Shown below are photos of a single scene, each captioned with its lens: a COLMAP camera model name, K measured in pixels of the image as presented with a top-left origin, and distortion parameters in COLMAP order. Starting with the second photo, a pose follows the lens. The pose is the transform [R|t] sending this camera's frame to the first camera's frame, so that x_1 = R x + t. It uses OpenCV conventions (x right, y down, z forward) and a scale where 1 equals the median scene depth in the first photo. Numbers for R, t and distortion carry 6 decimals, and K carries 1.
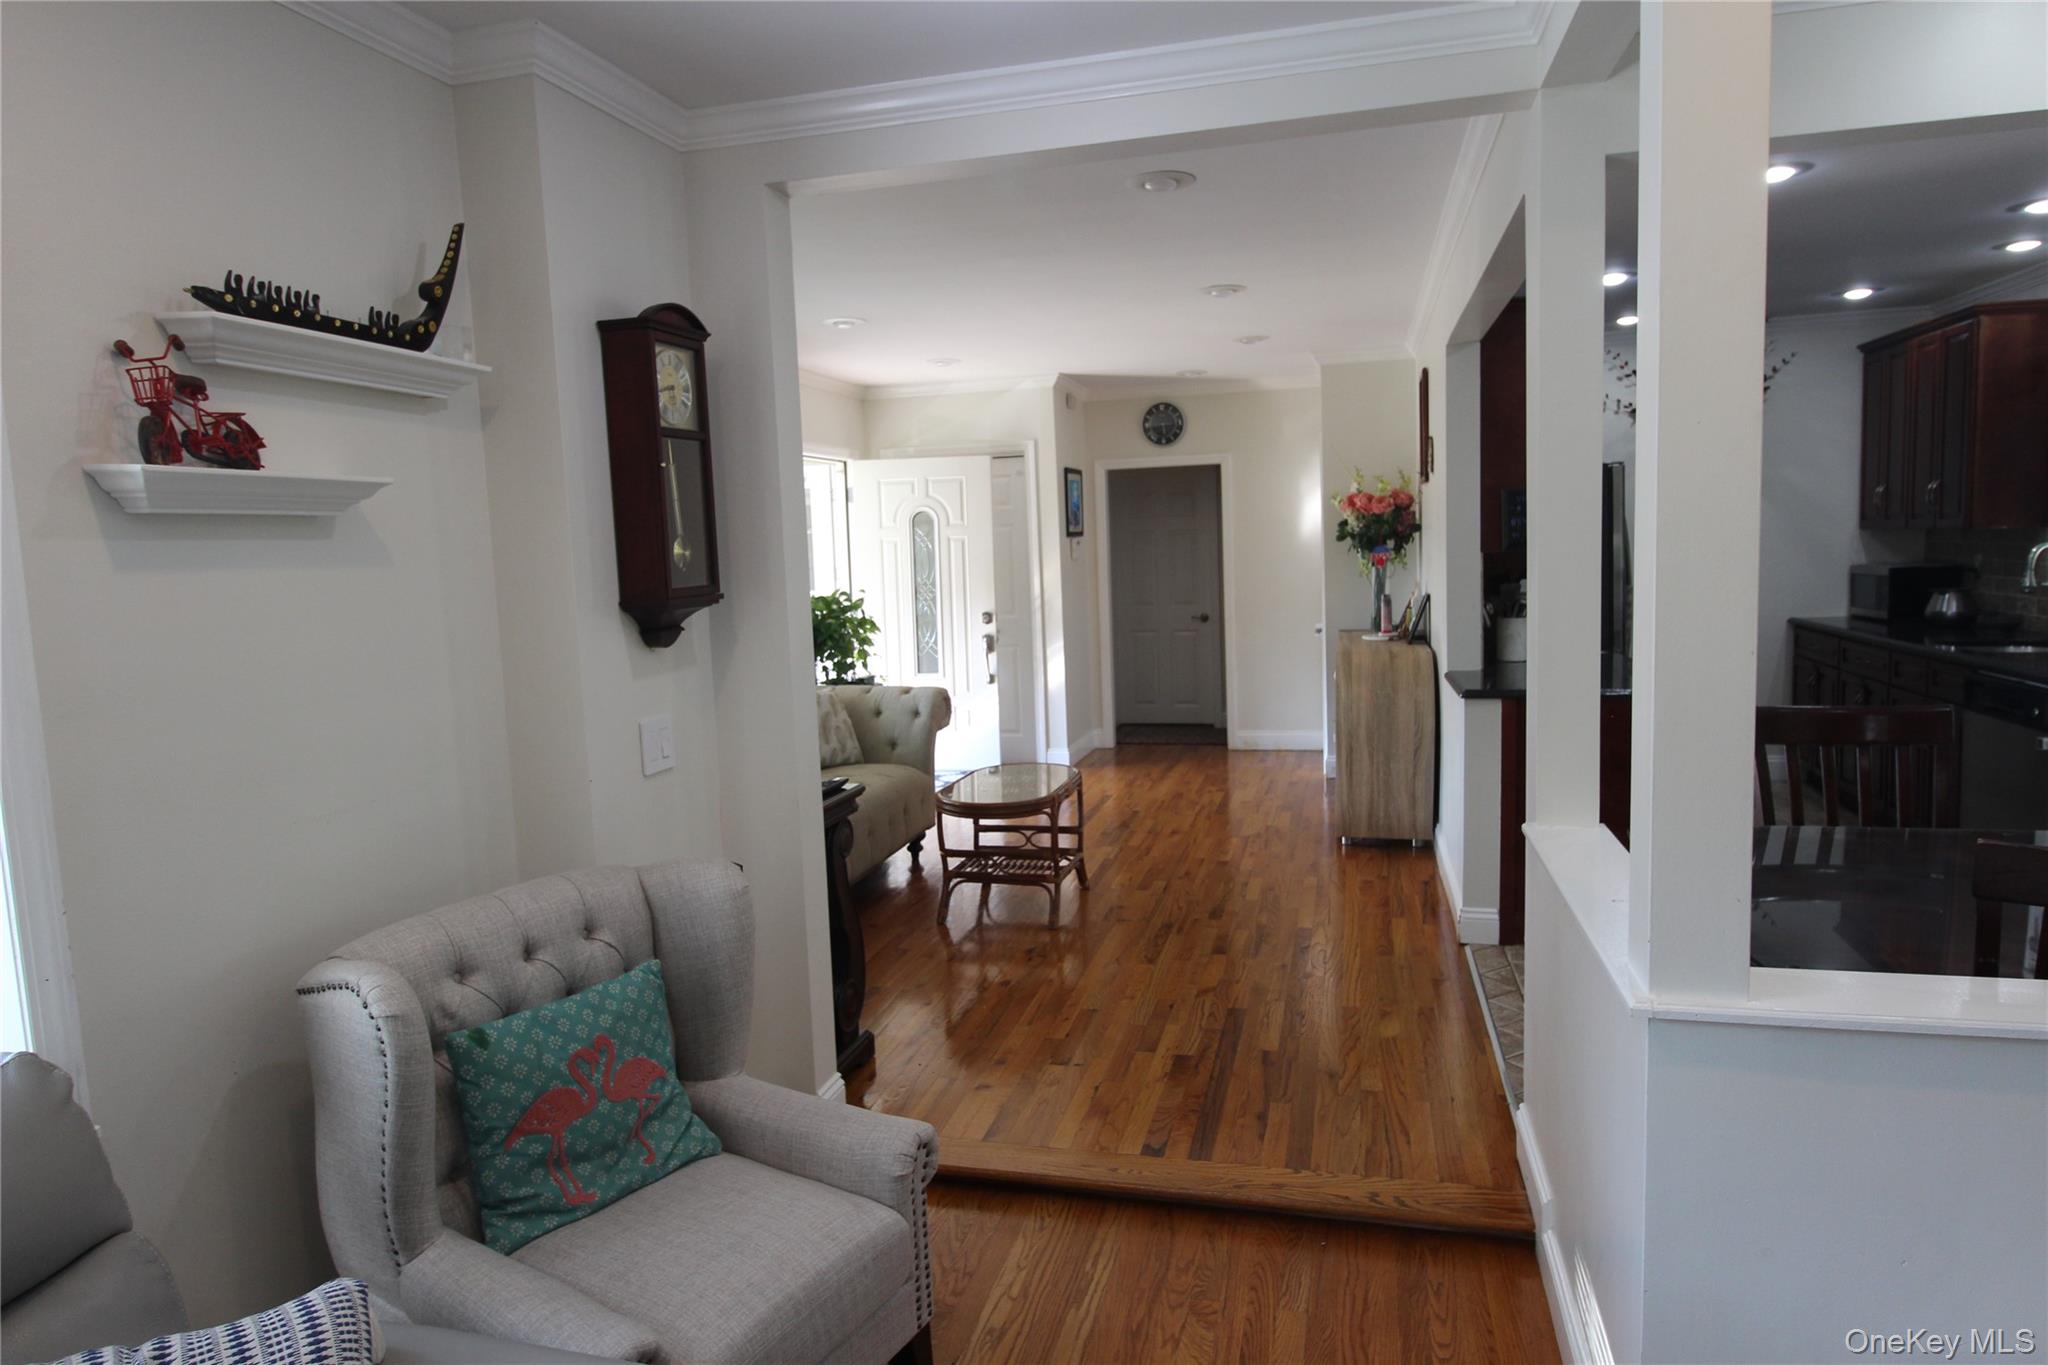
lens RADIAL K [[1222.2, 0, 1035.3], [0, 1222.2, 662.3], [0, 0, 1]] dist [0.006991, -0.010413]
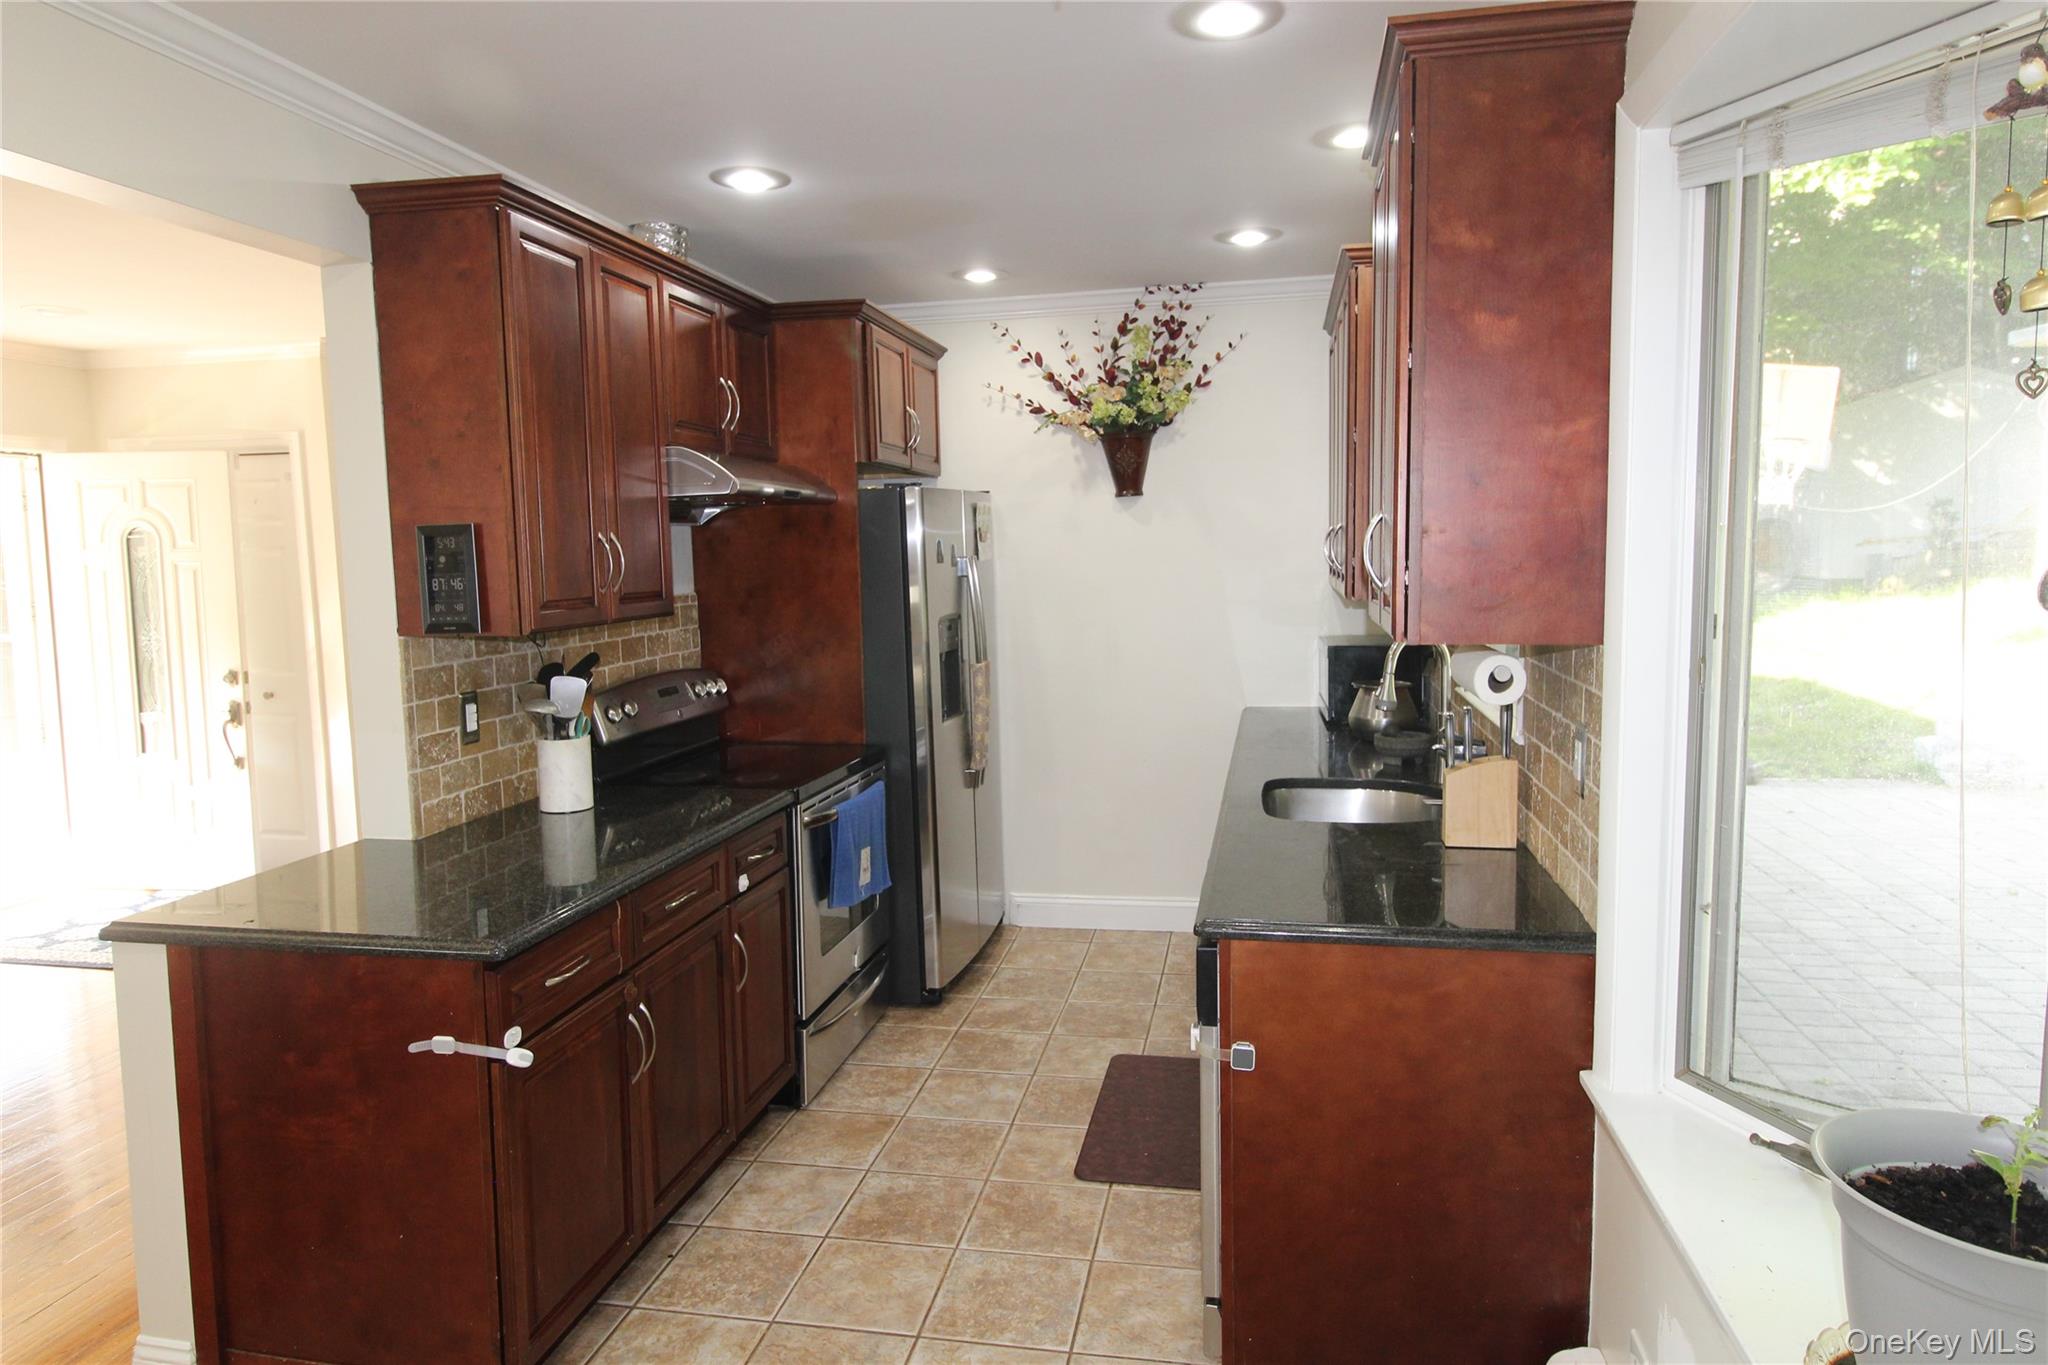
lens RADIAL K [[1222.2, 0, 1035.3], [0, 1222.2, 662.3], [0, 0, 1]] dist [0.006991, -0.010413]
pose [[0.997645, 0.015117, 0.066902, 0.462690], [-0.014776, 0.999875, -0.005601, -0.058709], [-0.066979, 0.004599, 0.997744, 0.308884]]
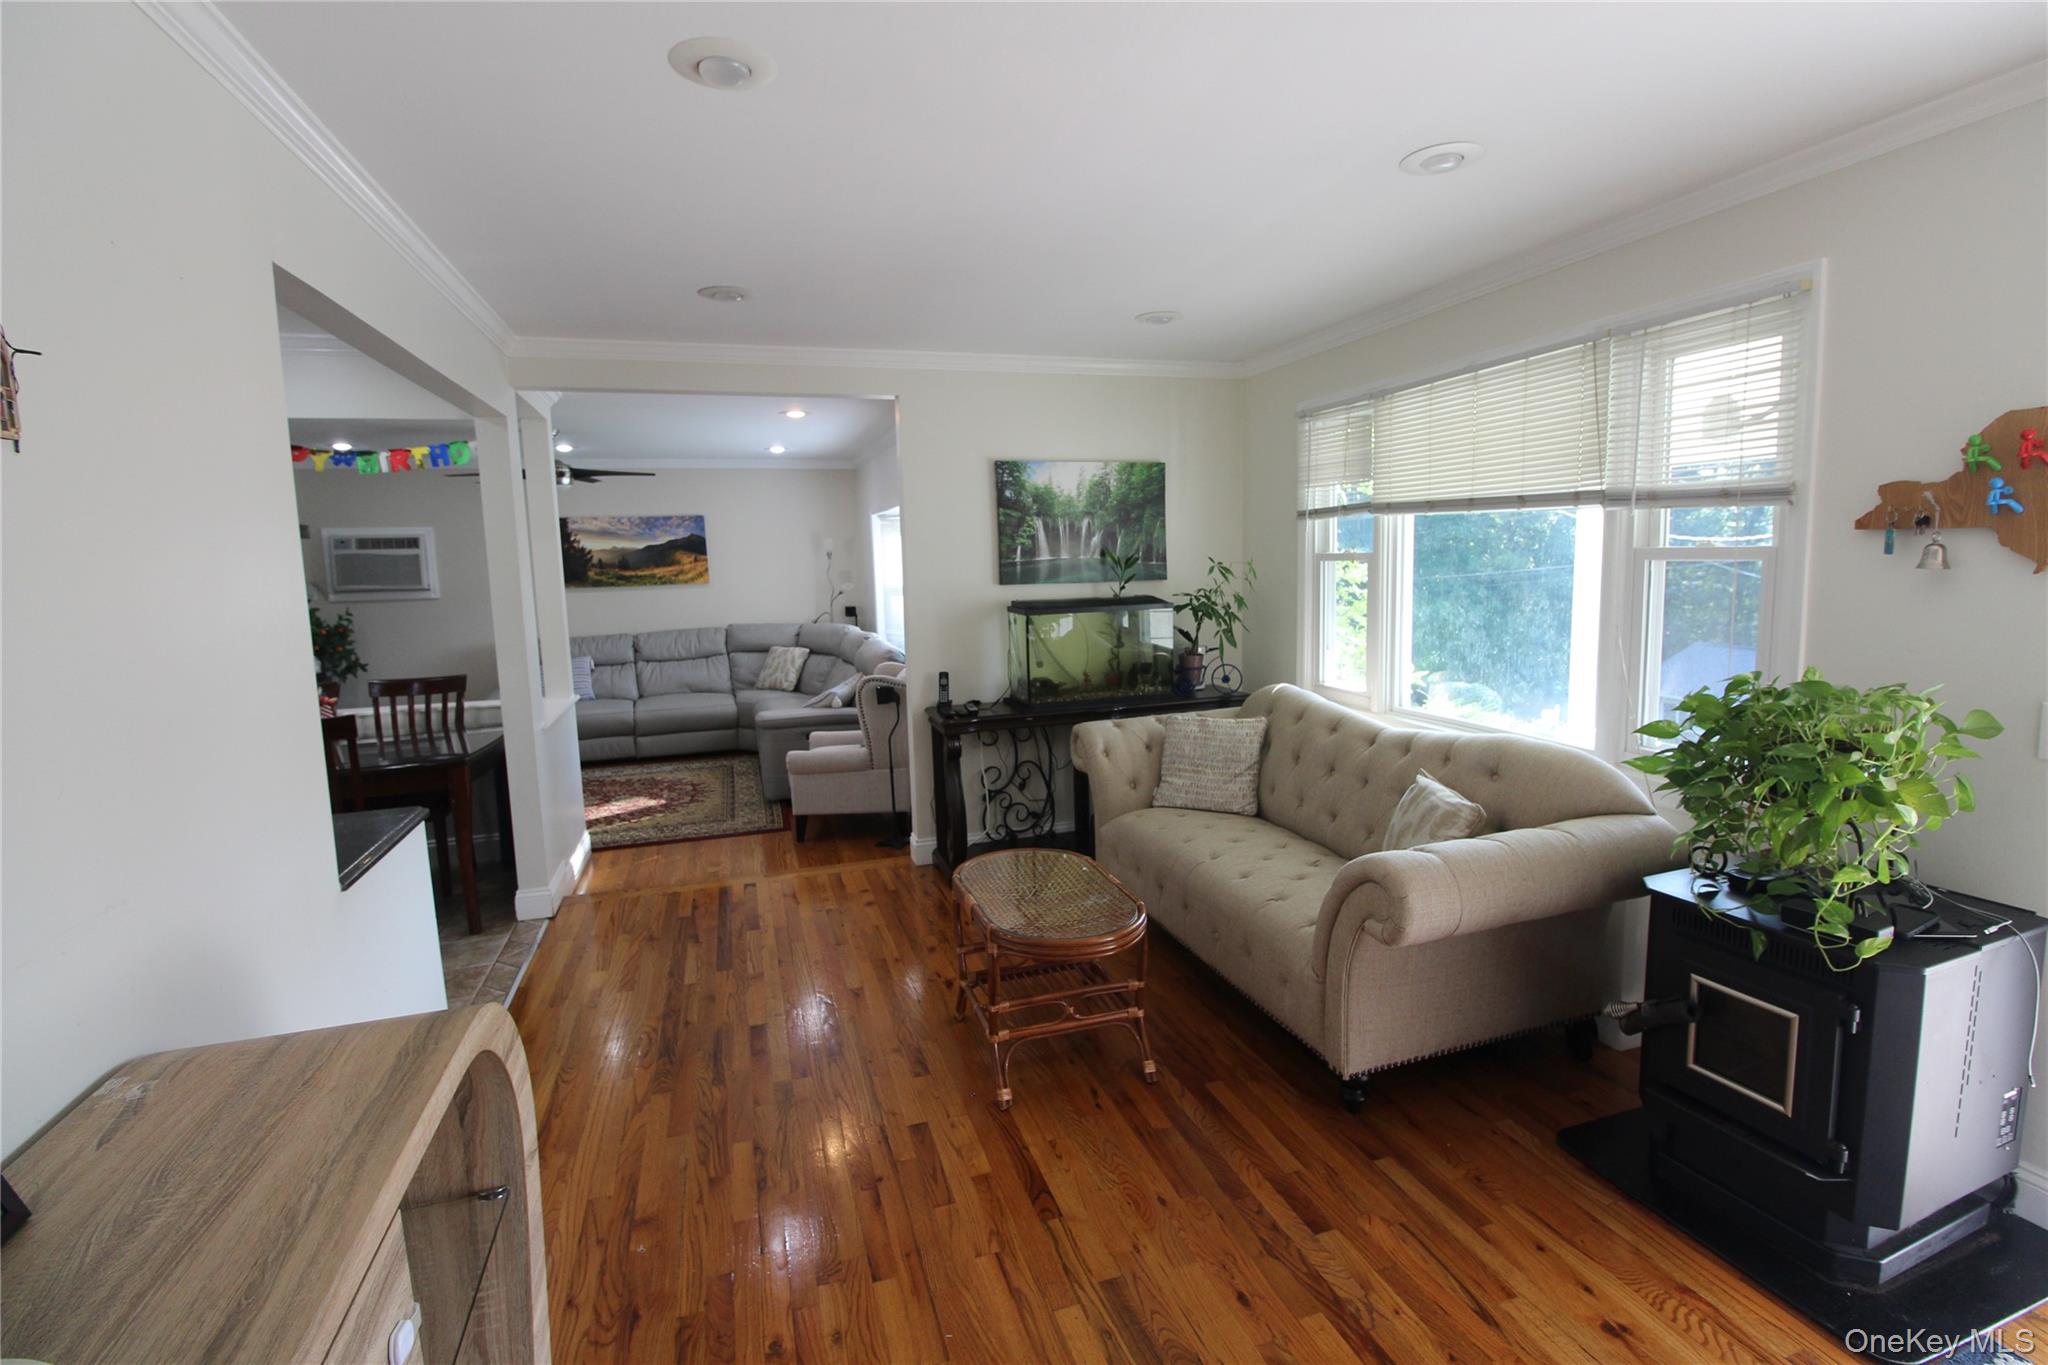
lens RADIAL K [[962.0, 0, 1033.3], [0, 962.0, 674.7], [0, 0, 1]] dist [-0.000561, 0.000066]
pose [[-0.845591, 0.126898, -0.518529, 0.217389], [0.005686, 0.973422, 0.228950, -0.132954], [0.533801, 0.190650, -0.823838, 1.131417]]
